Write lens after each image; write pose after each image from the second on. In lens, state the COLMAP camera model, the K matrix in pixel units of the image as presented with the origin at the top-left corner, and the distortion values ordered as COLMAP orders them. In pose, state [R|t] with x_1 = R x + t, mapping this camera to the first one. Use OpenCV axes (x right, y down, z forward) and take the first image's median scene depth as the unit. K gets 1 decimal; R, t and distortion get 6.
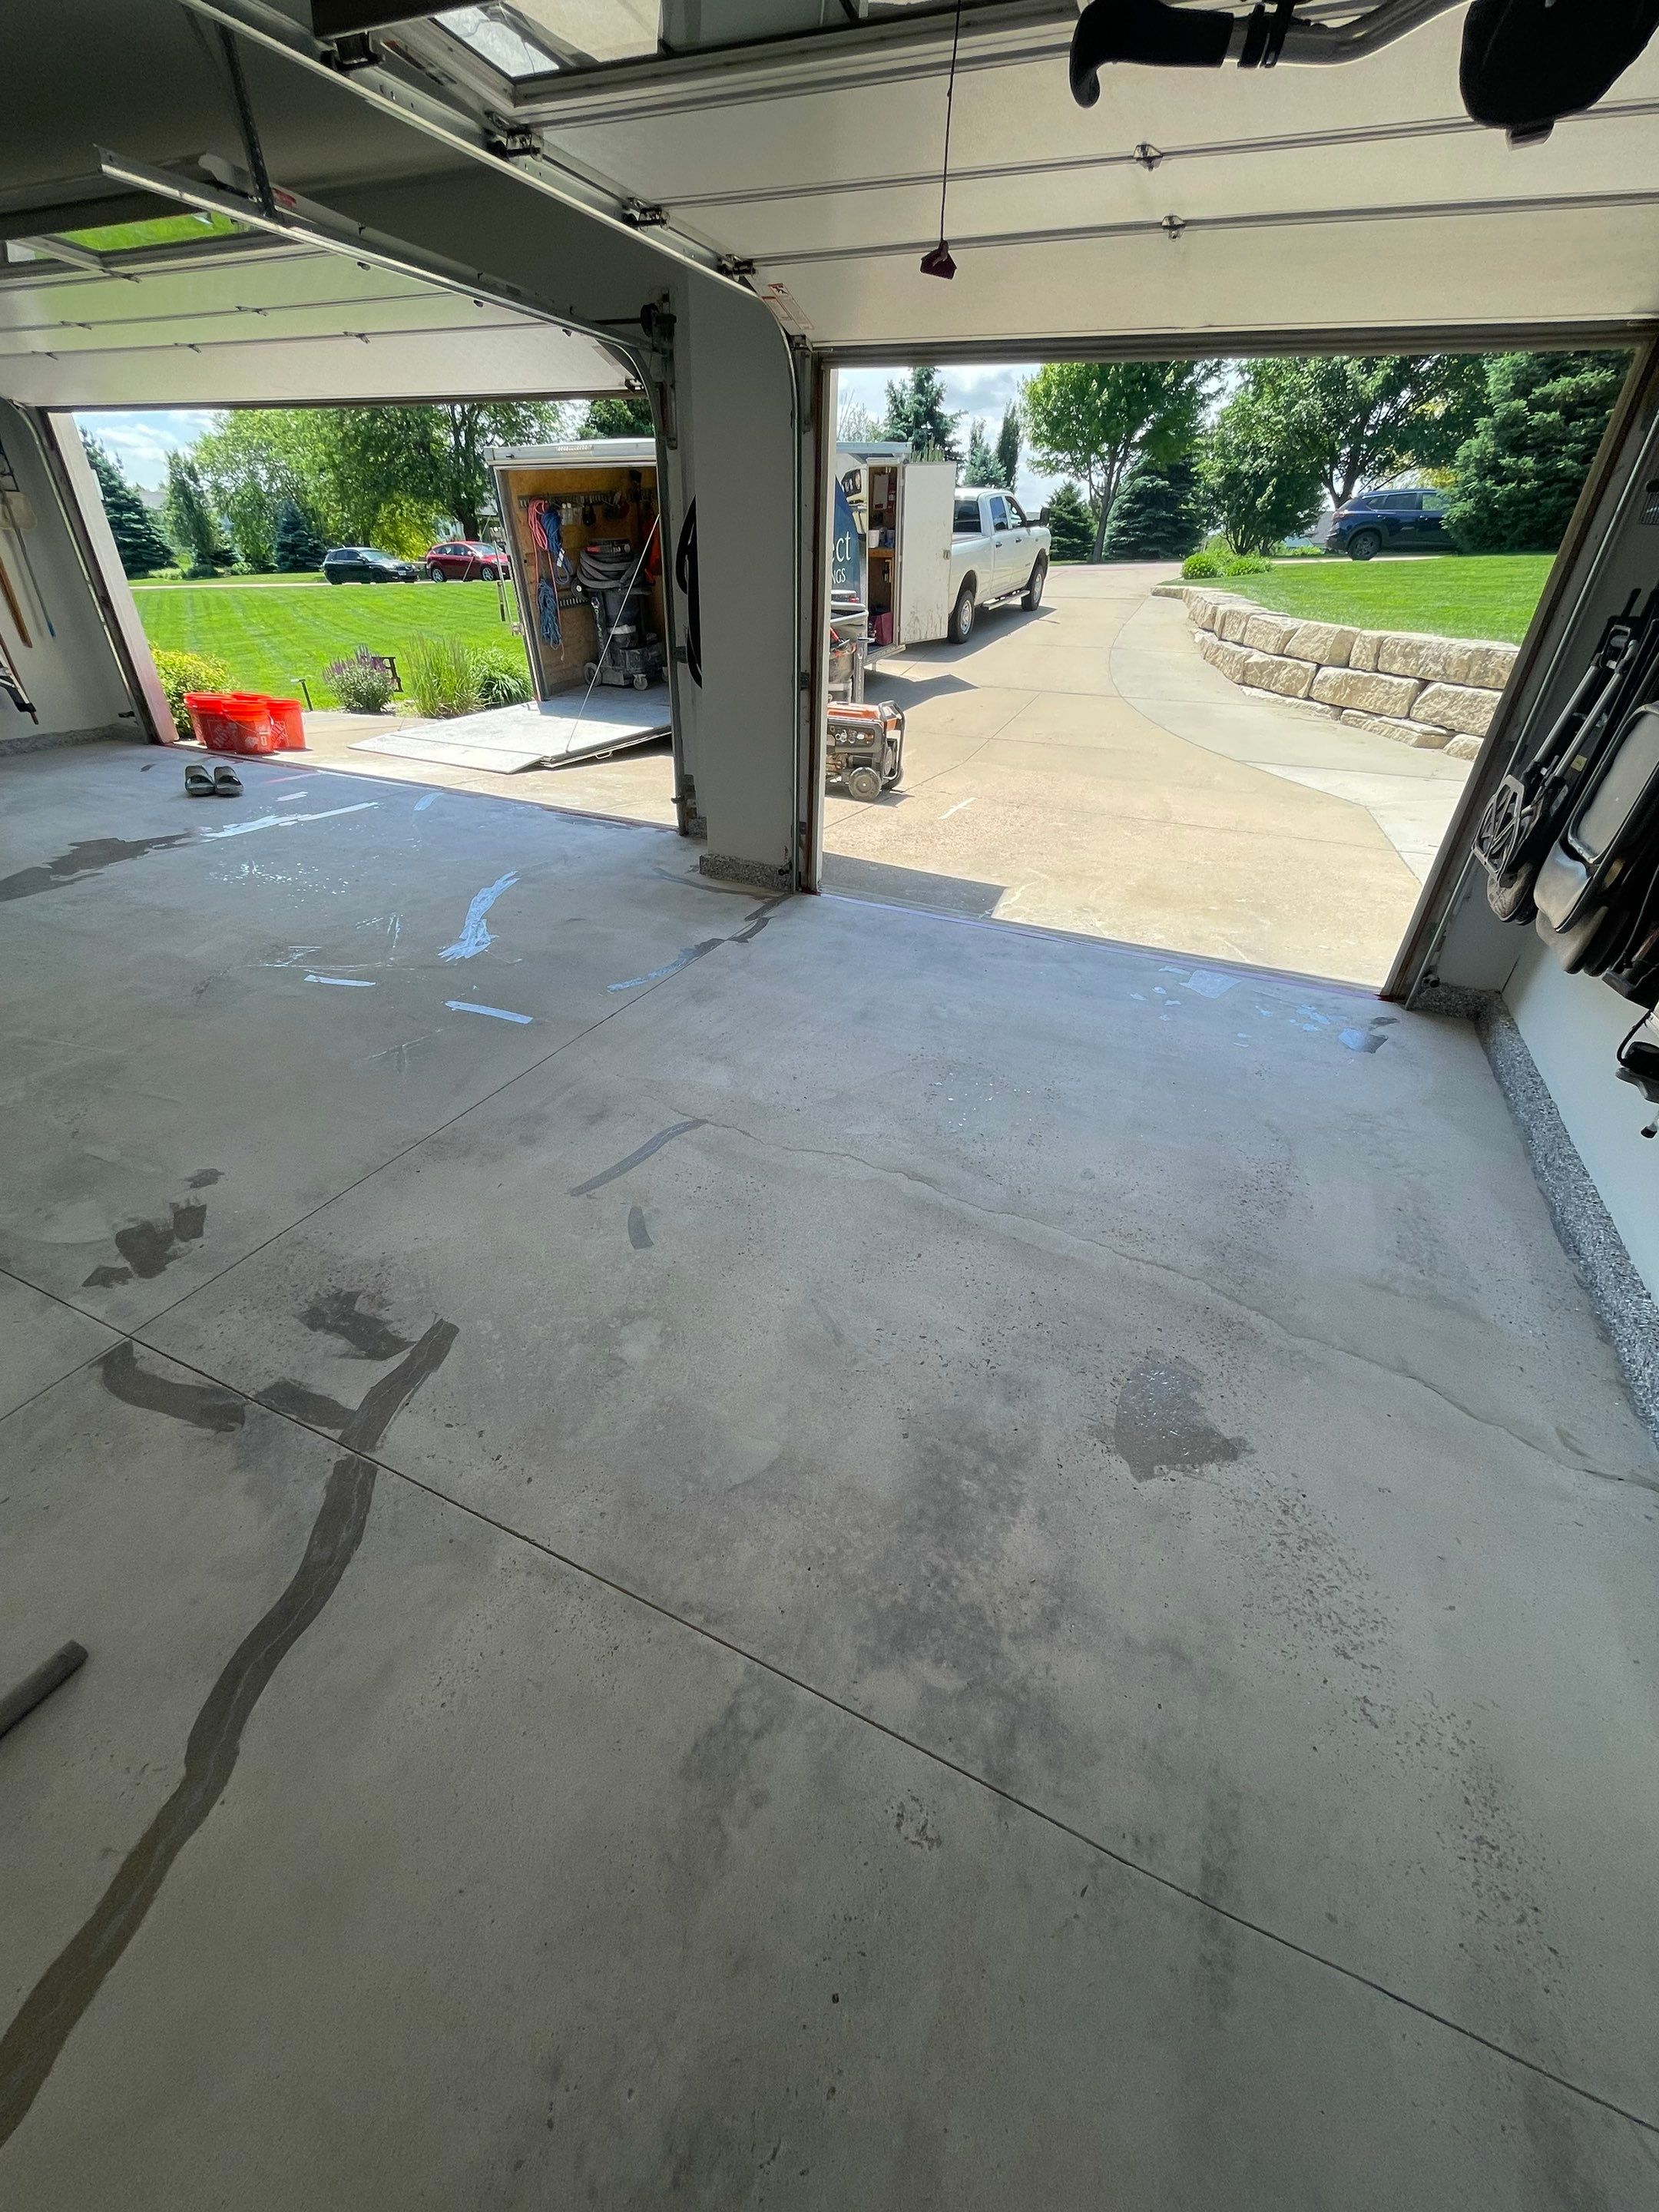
lens RADIAL K [[885.5, 0, 832.1], [0, 885.5, 1111.6], [0, 0, 1]] dist [0.000802, -0.006180]
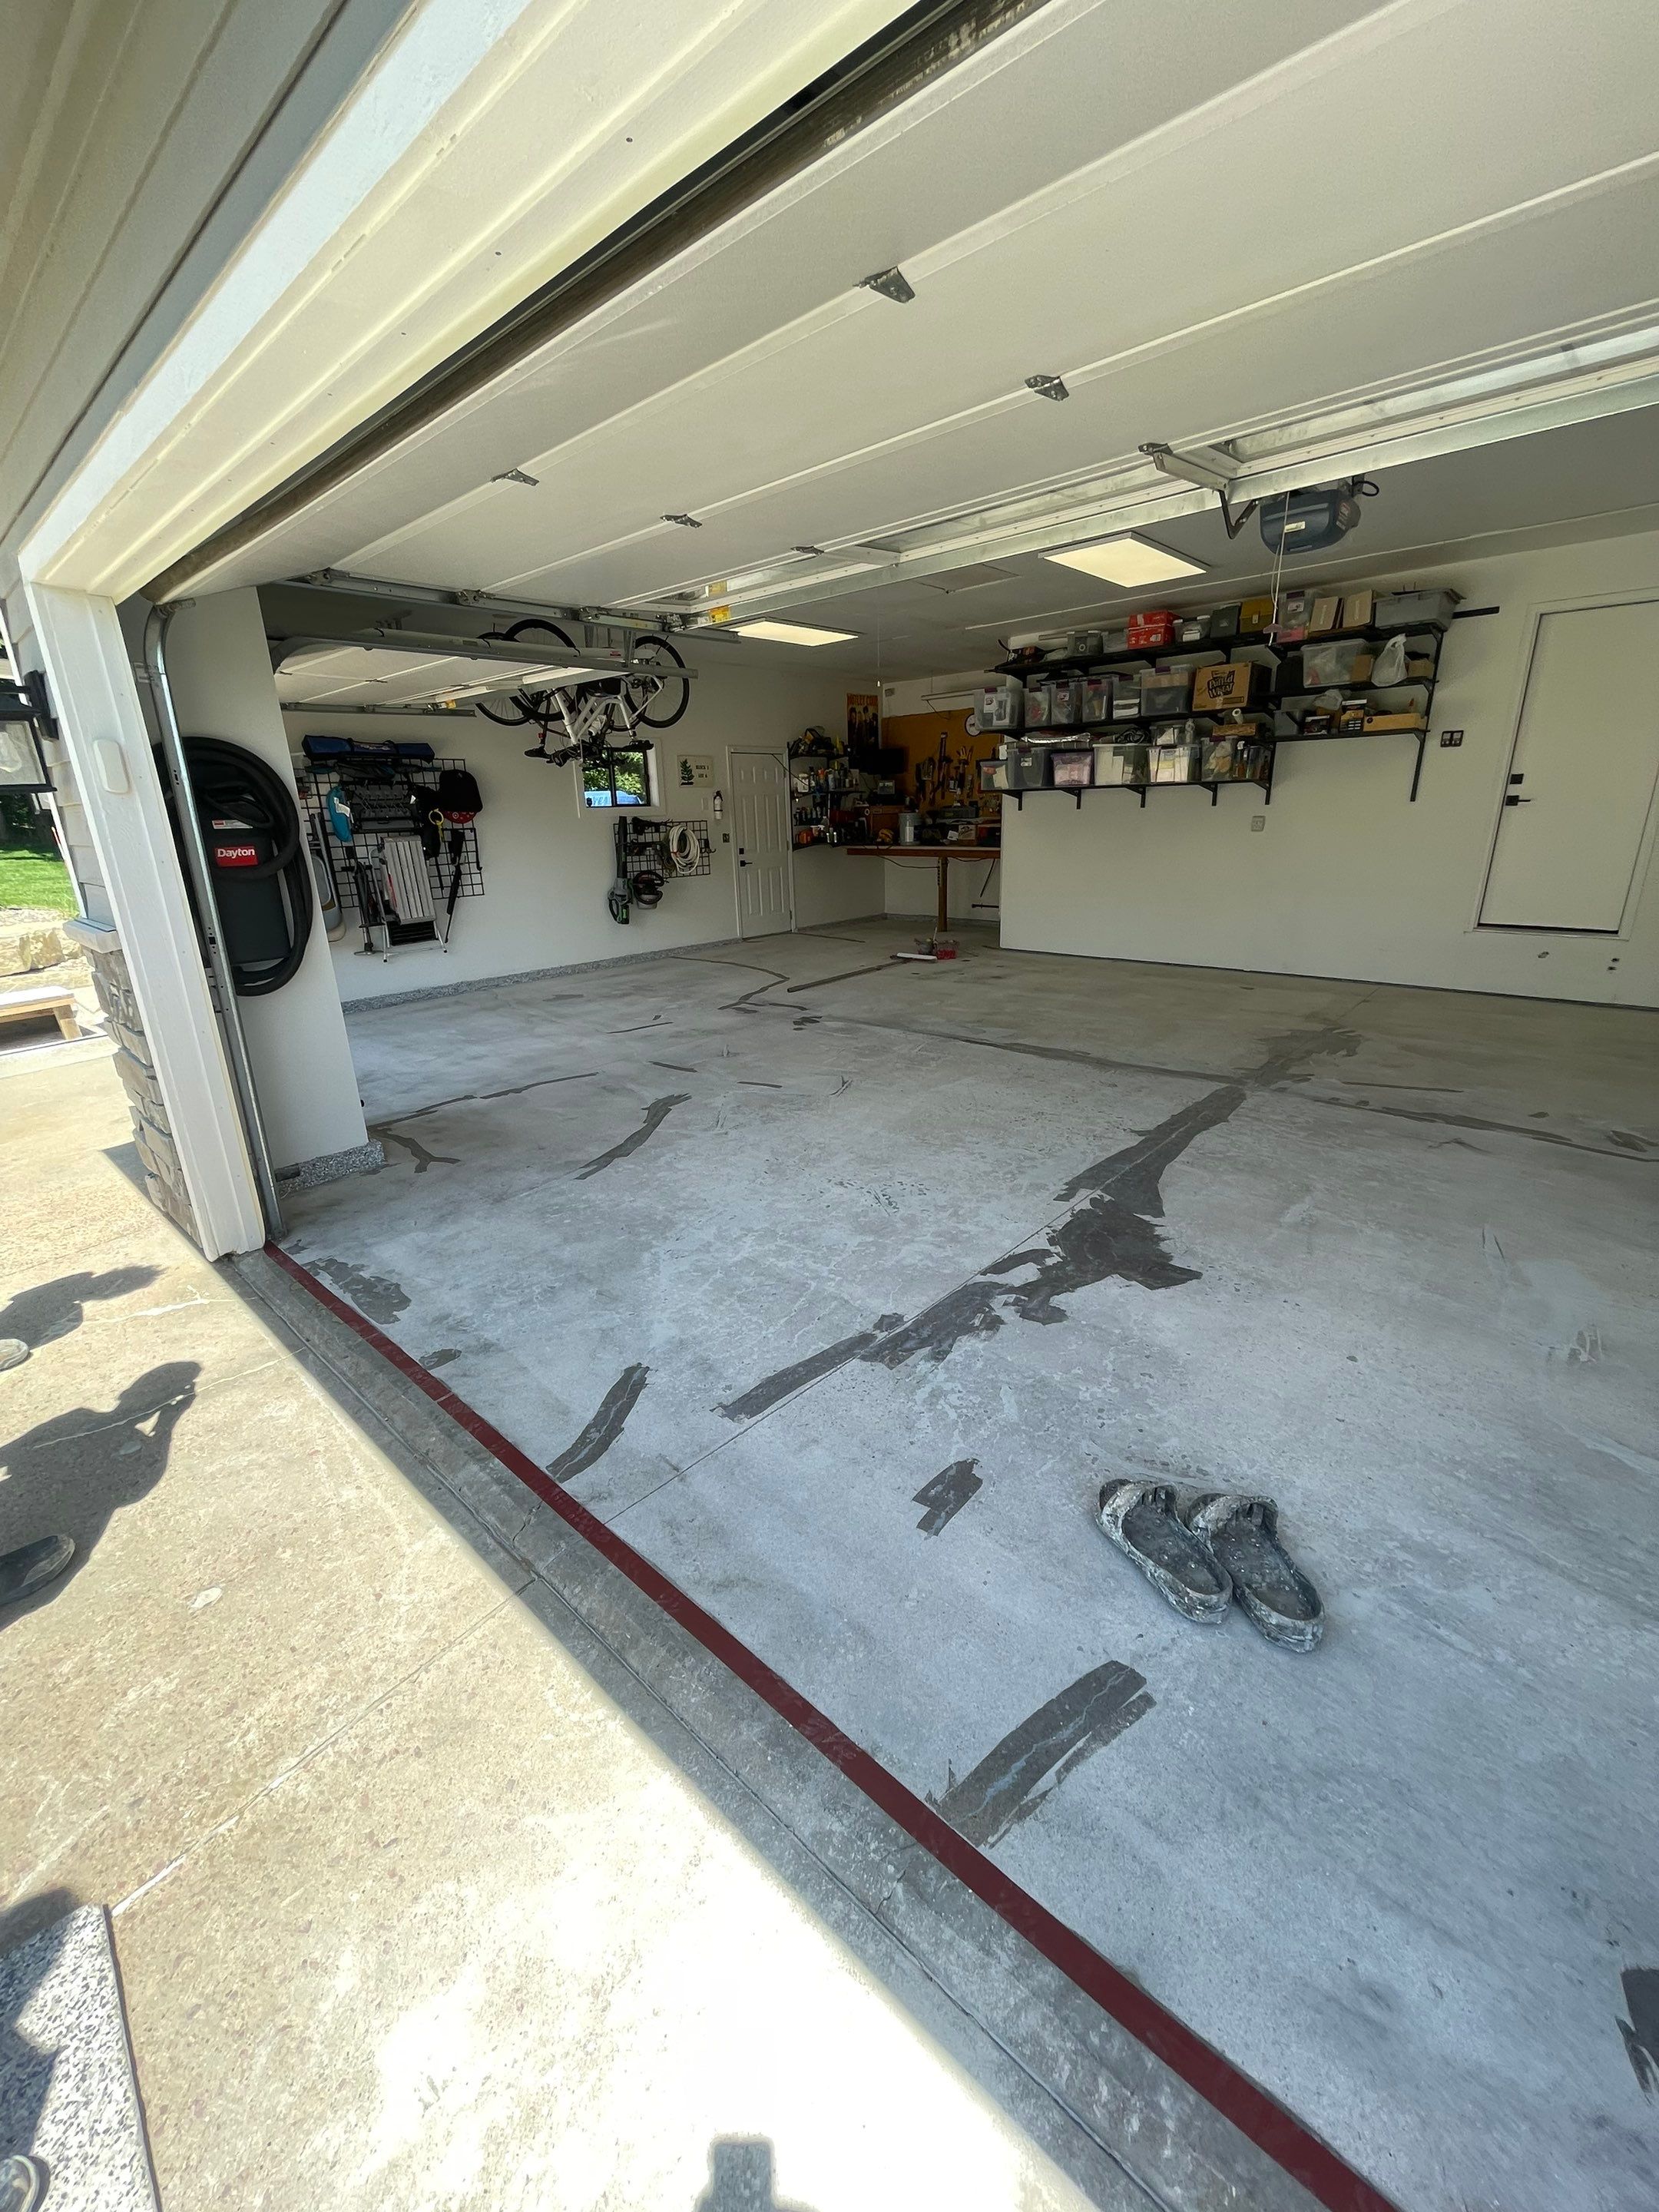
lens RADIAL K [[891.9, 0, 829.5], [0, 891.9, 1106.0], [0, 0, 1]] dist [-0.003839, -0.000378]
pose [[-0.951167, -0.107120, 0.289493, -0.550920], [0.160477, 0.629542, 0.760213, -0.612749], [-0.263682, 0.769547, -0.581609, 0.931243]]
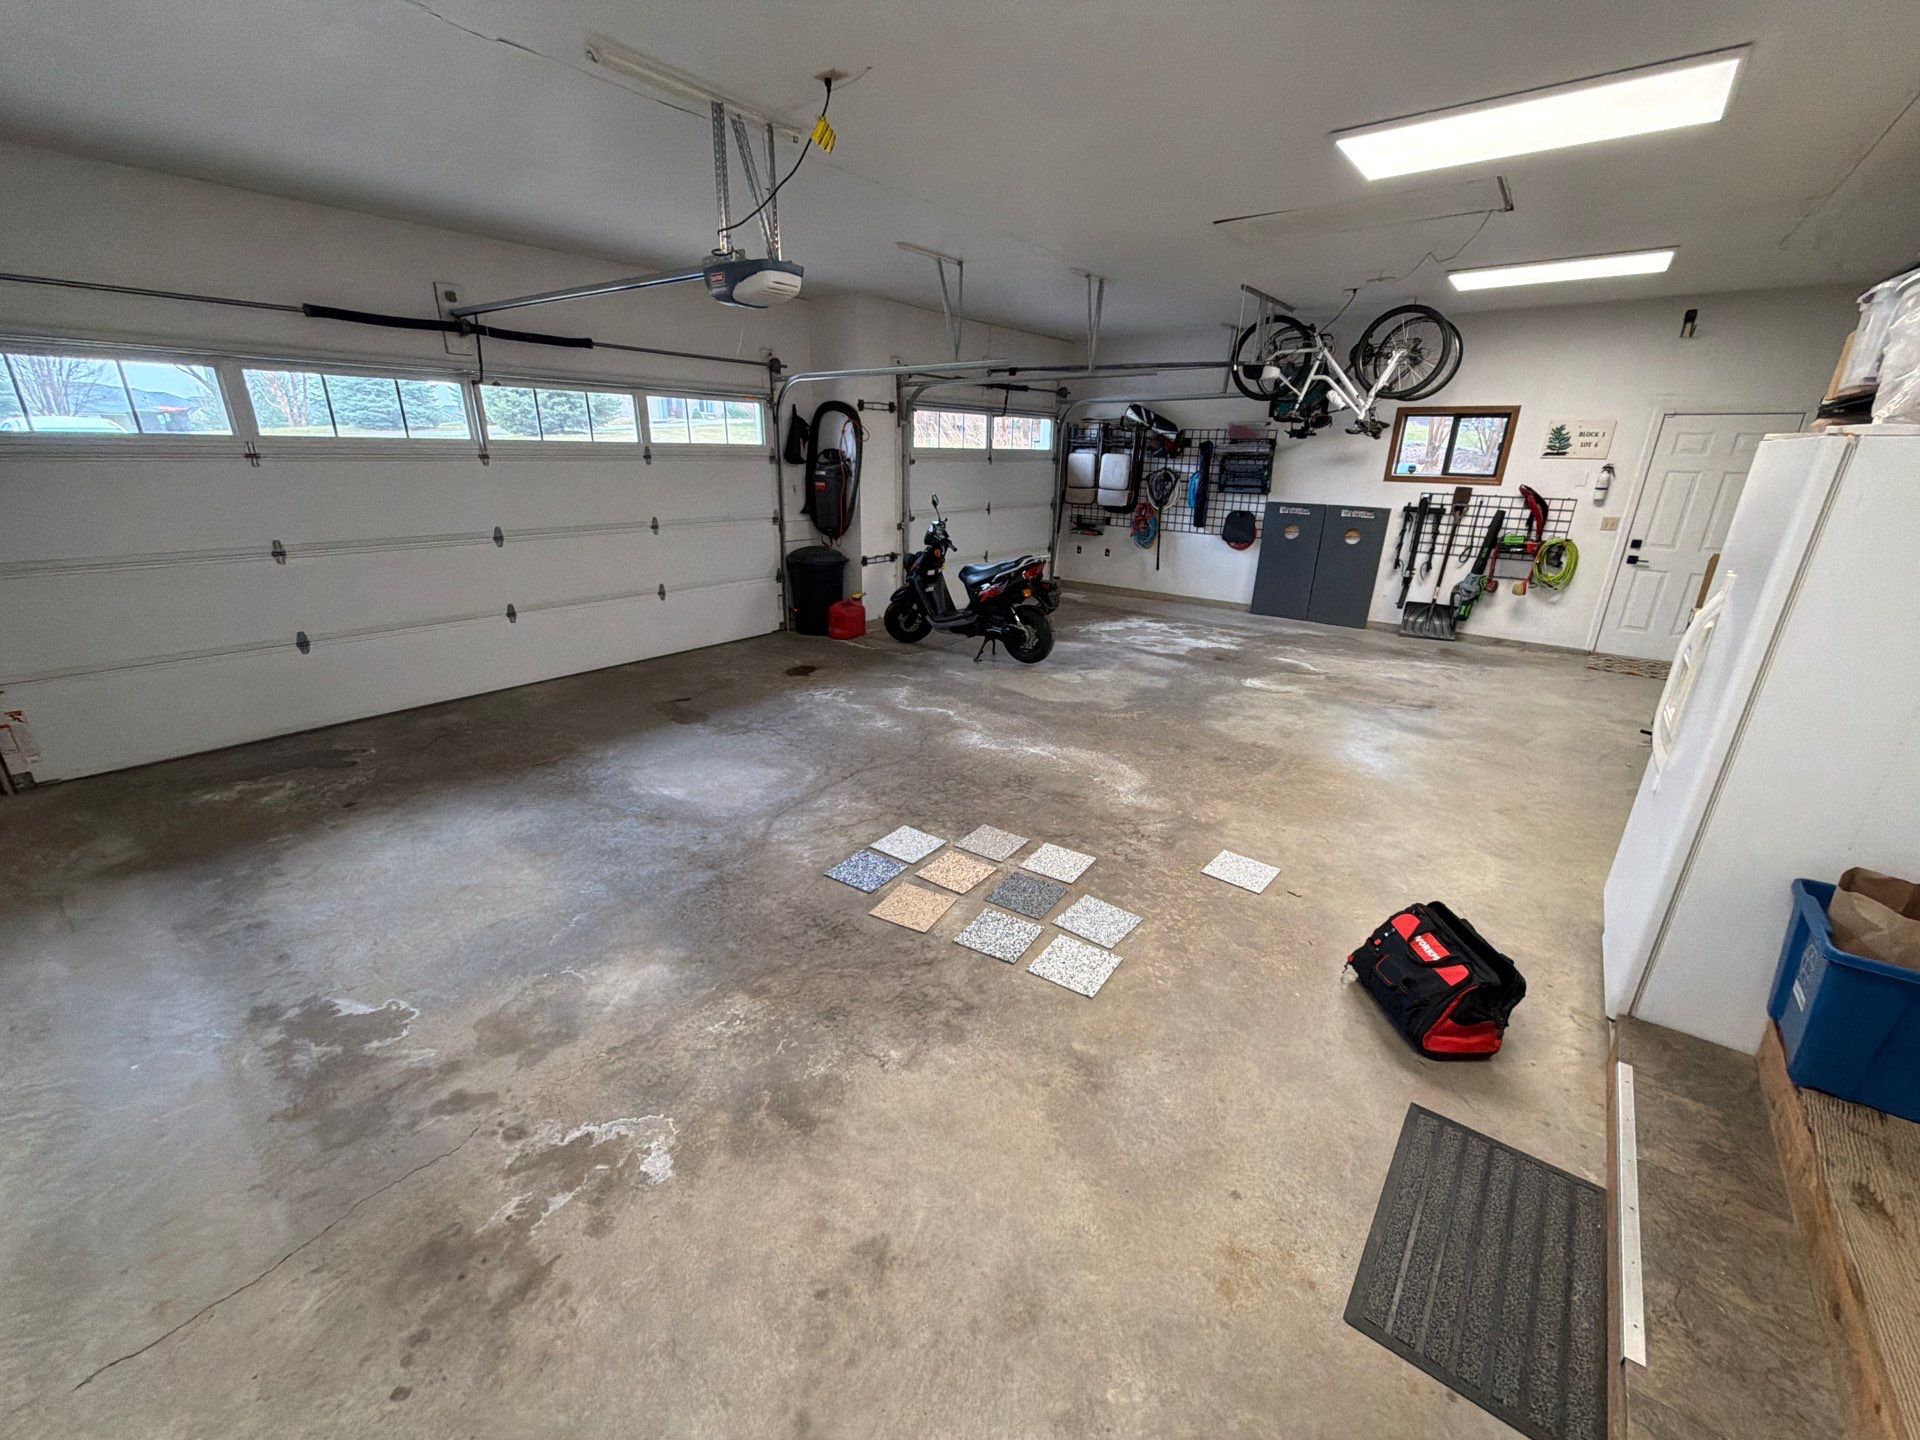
lens RADIAL K [[767.9, 0, 960.0], [0, 767.9, 720.0], [0, 0, 1]] dist [-0.003471, -0.000240]
pose [[0.245390, -0.357505, 0.901096, -1.100649], [0.515086, 0.835536, 0.191224, -0.219145], [-0.821261, 0.417217, 0.389178, 0.204727]]
